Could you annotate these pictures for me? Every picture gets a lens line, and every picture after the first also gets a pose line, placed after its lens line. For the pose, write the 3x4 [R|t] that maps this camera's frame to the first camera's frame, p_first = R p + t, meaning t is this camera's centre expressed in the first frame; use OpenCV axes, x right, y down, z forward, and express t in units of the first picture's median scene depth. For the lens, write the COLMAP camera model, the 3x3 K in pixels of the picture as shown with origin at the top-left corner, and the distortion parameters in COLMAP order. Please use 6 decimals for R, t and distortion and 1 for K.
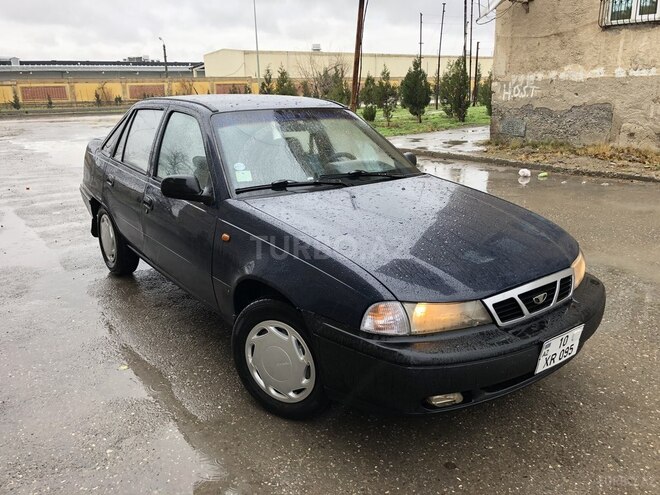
lens RADIAL K [[545.1, 0, 328.1], [0, 545.1, 241.3], [0, 0, 1]] dist [0.034574, -0.039240]
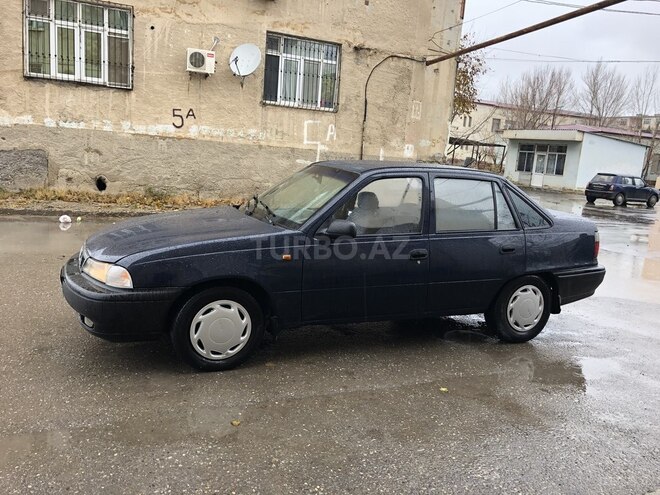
lens RADIAL K [[545.1, 0, 329.5], [0, 545.1, 252.6], [0, 0, 1]] dist [0.034574, -0.039240]
pose [[0.216919, -0.143771, 0.965544, -1.053274], [0.187980, 0.976735, 0.103206, -0.158652], [-0.957919, 0.159116, 0.238899, 0.622431]]
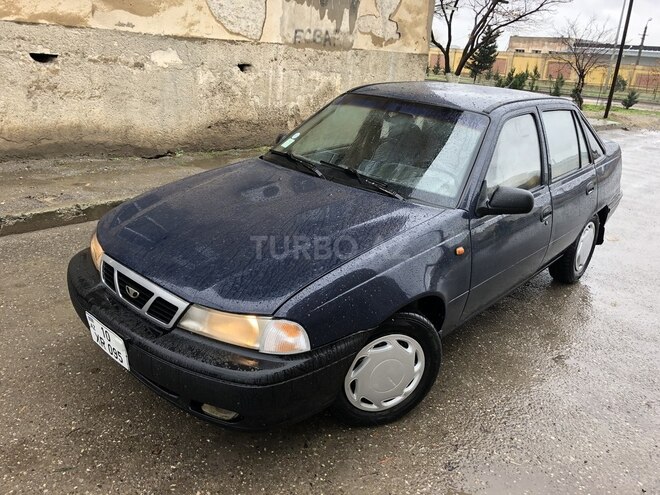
lens RADIAL K [[545.1, 0, 337.0], [0, 545.1, 247.7], [0, 0, 1]] dist [0.034574, -0.039240]
pose [[-0.210695, -0.337728, 0.917359, -0.790325], [0.190632, 0.906213, 0.377408, -0.328075], [-0.958784, 0.254396, -0.126553, 1.078537]]
